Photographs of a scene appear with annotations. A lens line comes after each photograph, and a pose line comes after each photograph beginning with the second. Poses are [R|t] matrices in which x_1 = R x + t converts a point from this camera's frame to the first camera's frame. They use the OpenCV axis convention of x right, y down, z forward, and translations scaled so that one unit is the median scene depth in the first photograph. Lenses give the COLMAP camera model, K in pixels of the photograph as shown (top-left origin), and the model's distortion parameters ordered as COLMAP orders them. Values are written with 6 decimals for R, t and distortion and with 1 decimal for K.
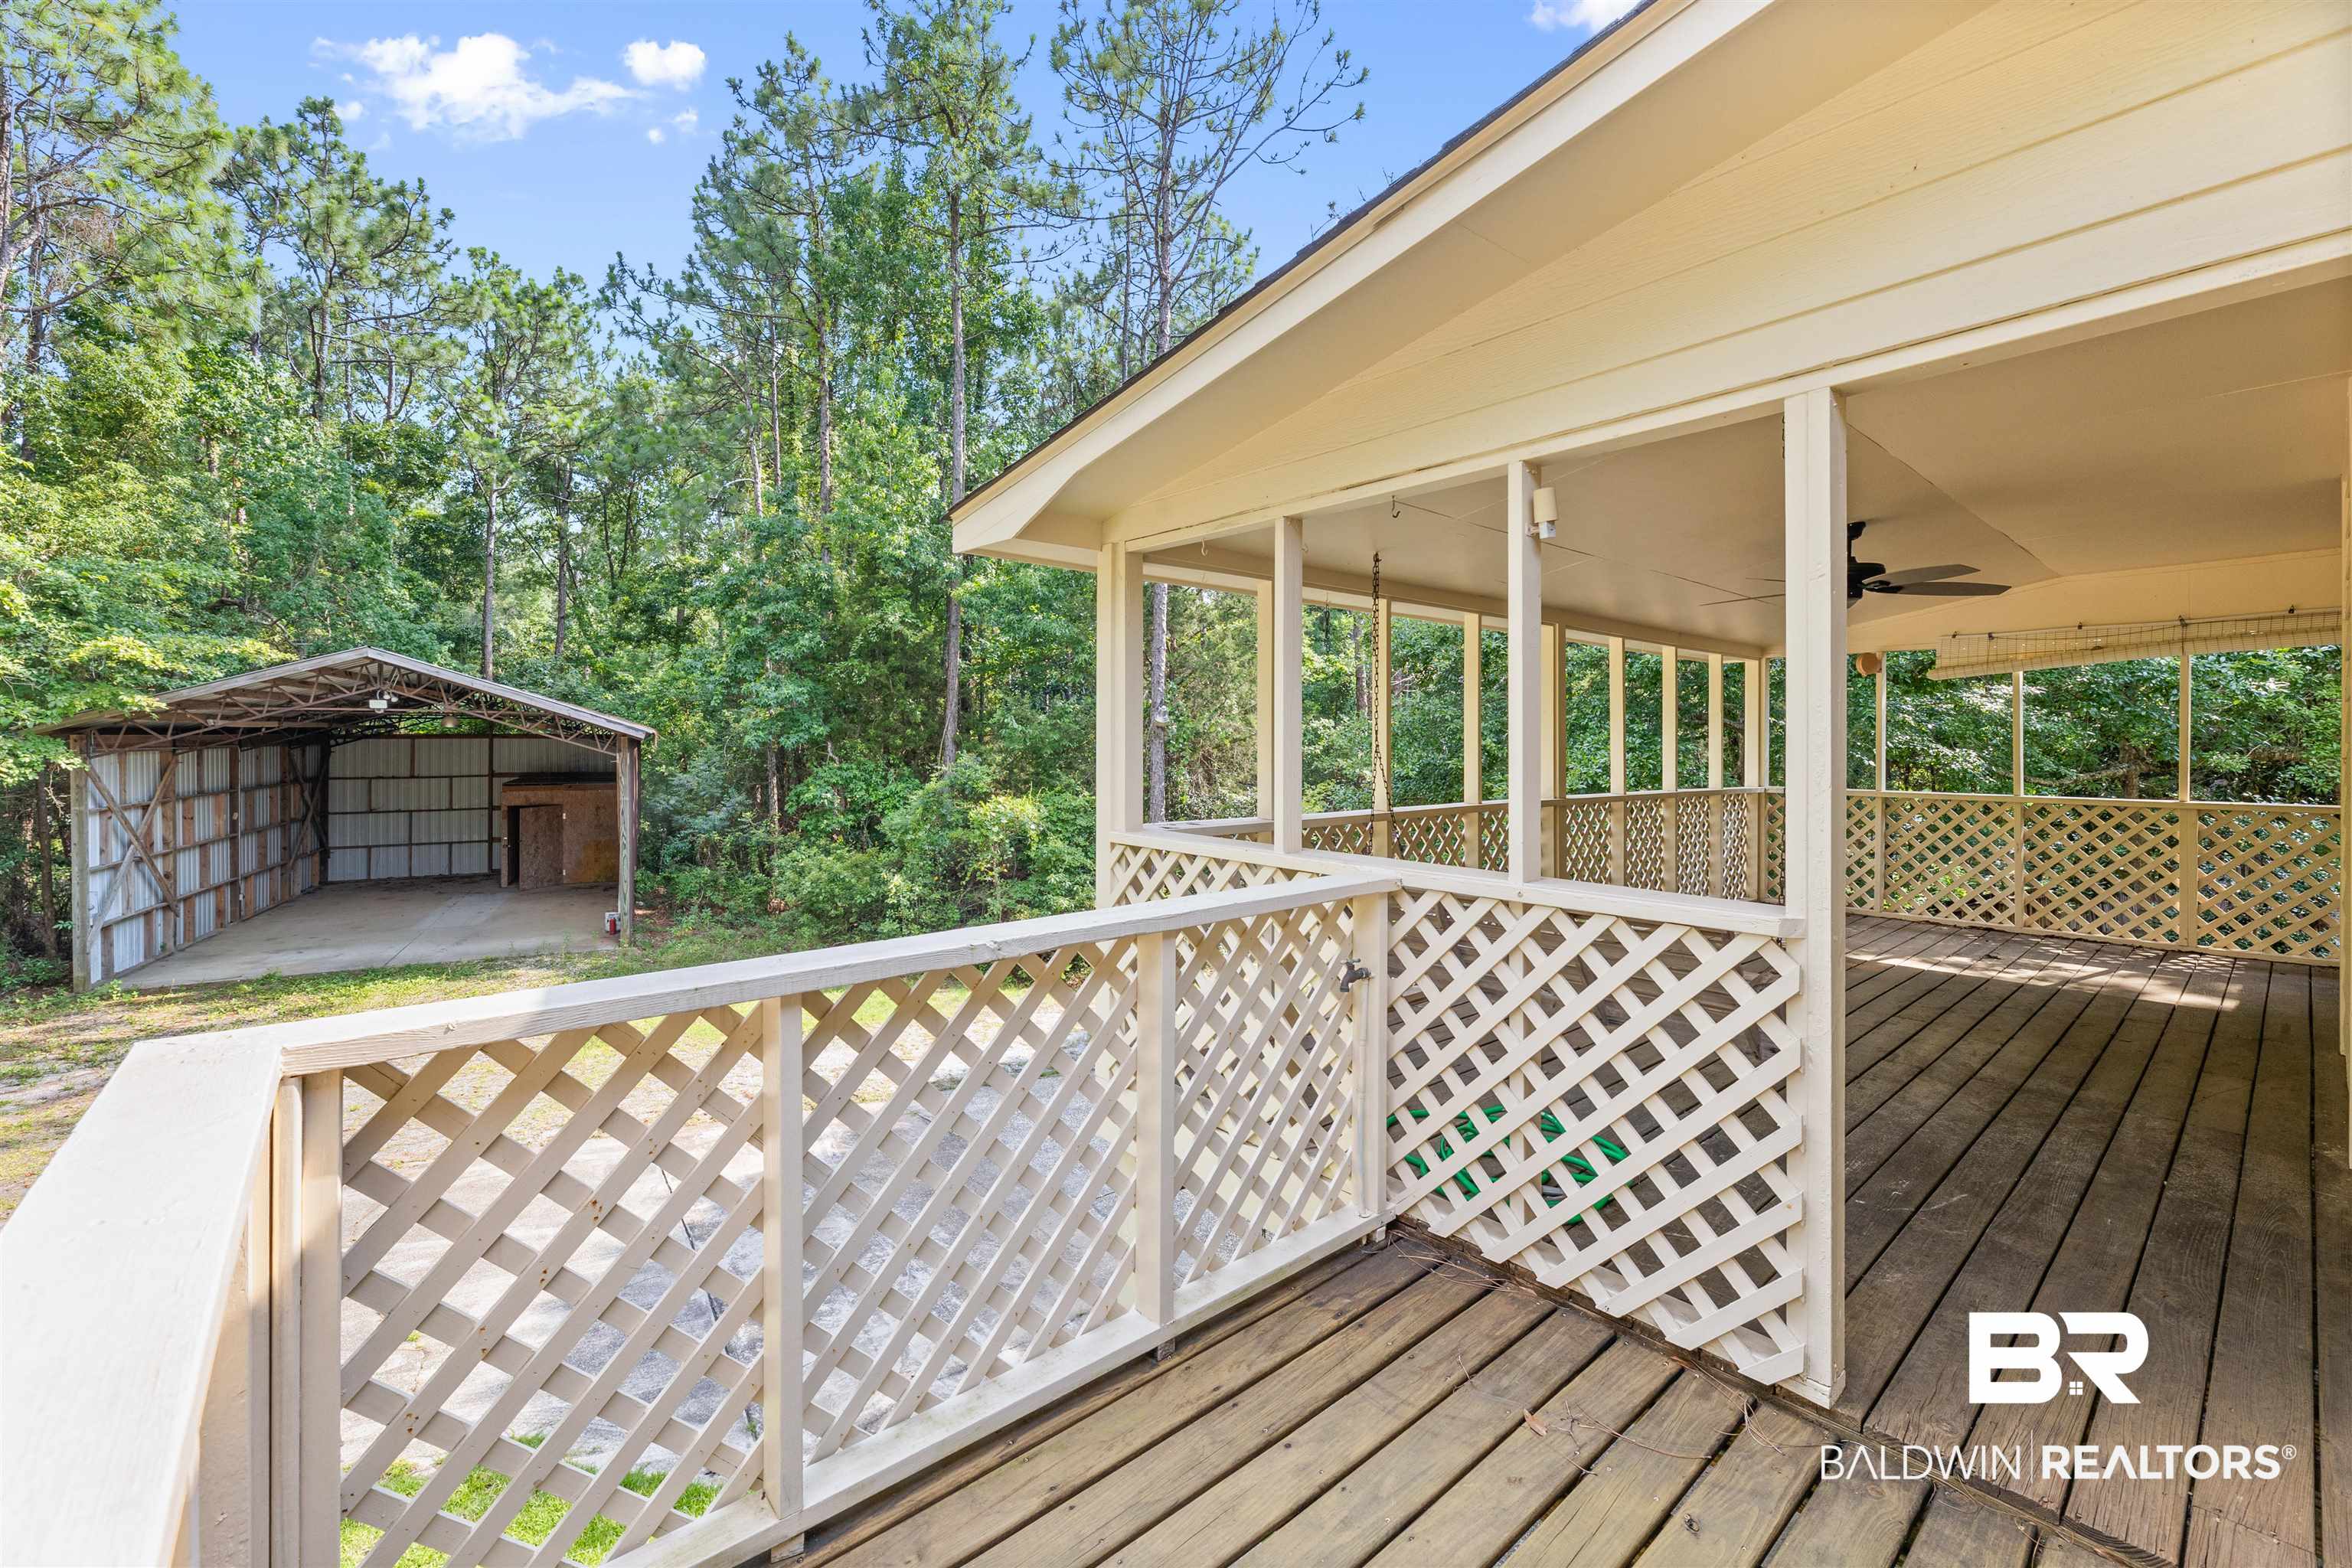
lens RADIAL K [[961.1, 0, 1170.4], [0, 961.1, 756.1], [0, 0, 1]] dist [0.000212, -0.000072]
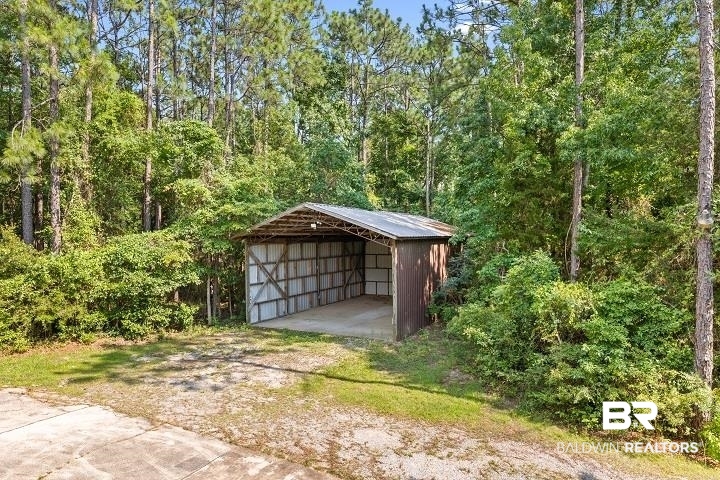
lens RADIAL K [[462.1, 0, 360.0], [0, 462.1, 240.0], [0, 0, 1]] dist [-0.001785, 0.000179]
pose [[0.576100, 0.001093, -0.817378, 0.195093], [-0.010802, 0.999922, -0.006276, -0.009699], [0.817308, 0.012445, 0.576067, 0.390157]]
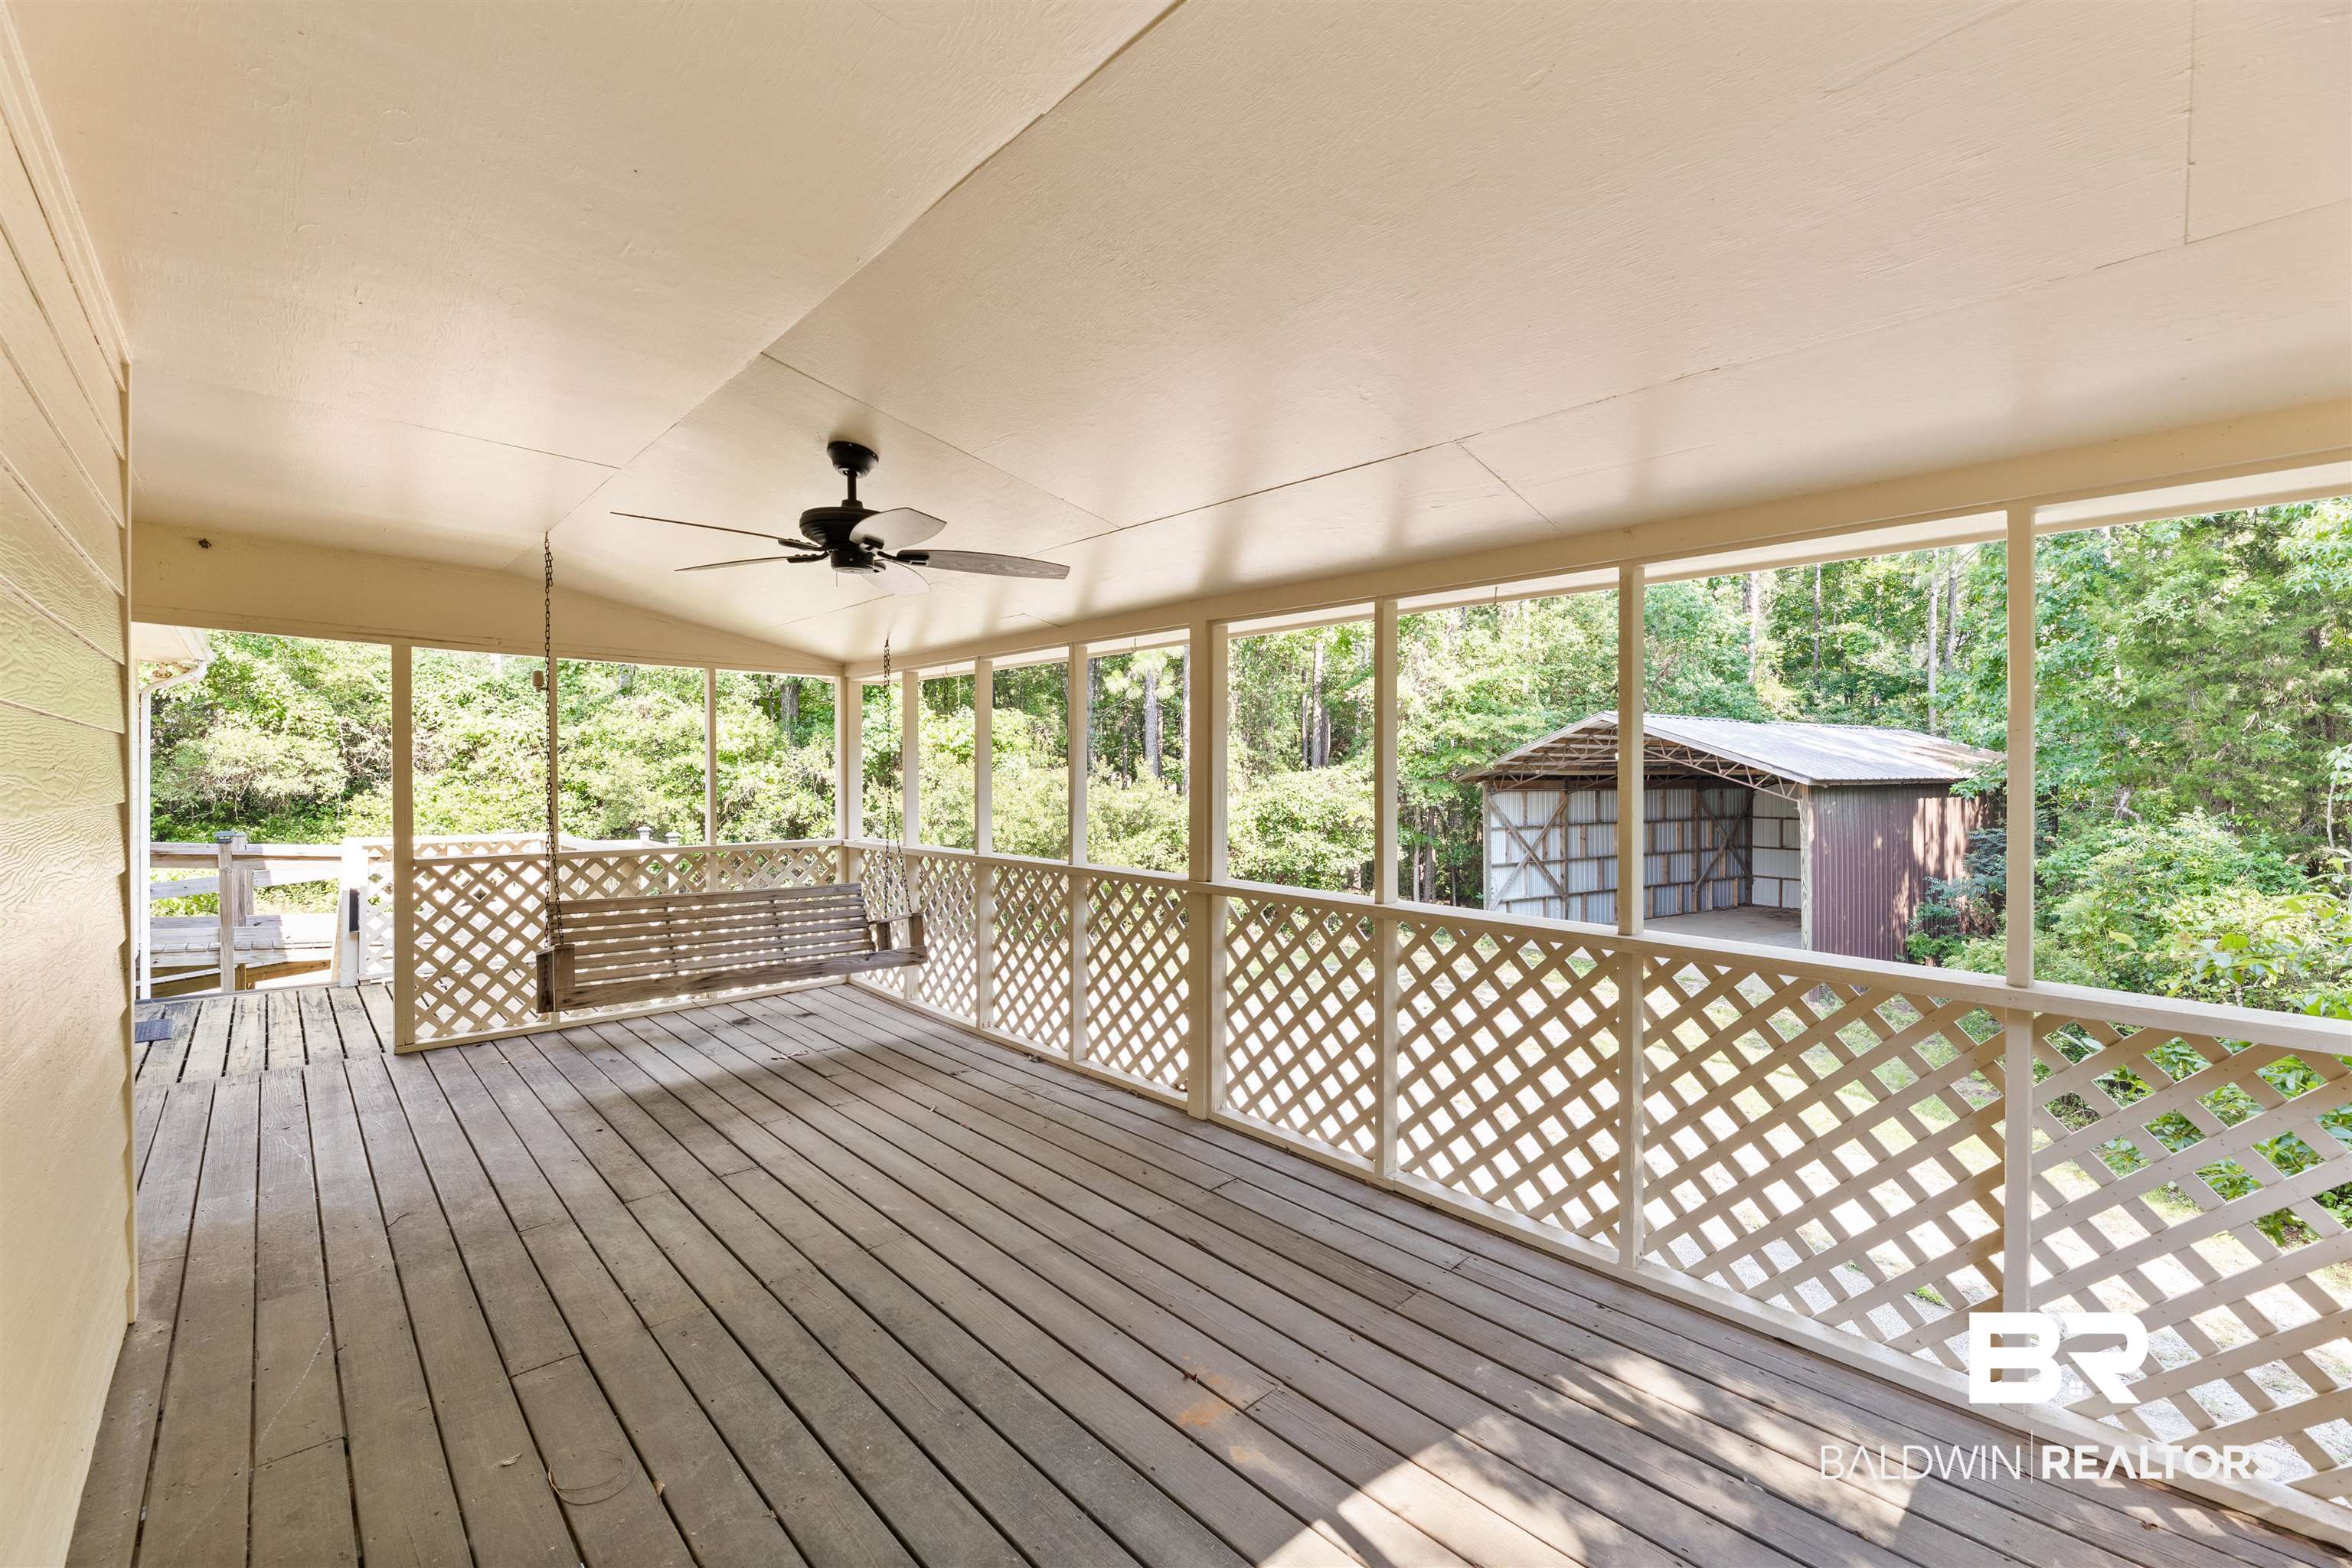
lens RADIAL K [[946.1, 0, 1169.9], [0, 946.1, 780.9], [0, 0, 1]] dist [0.000764, 0.000022]
pose [[0.050106, 0.002071, -0.998742, 0.363781], [-0.022184, 0.999753, 0.000960, -0.008613], [0.998497, 0.022108, 0.050140, 0.324772]]
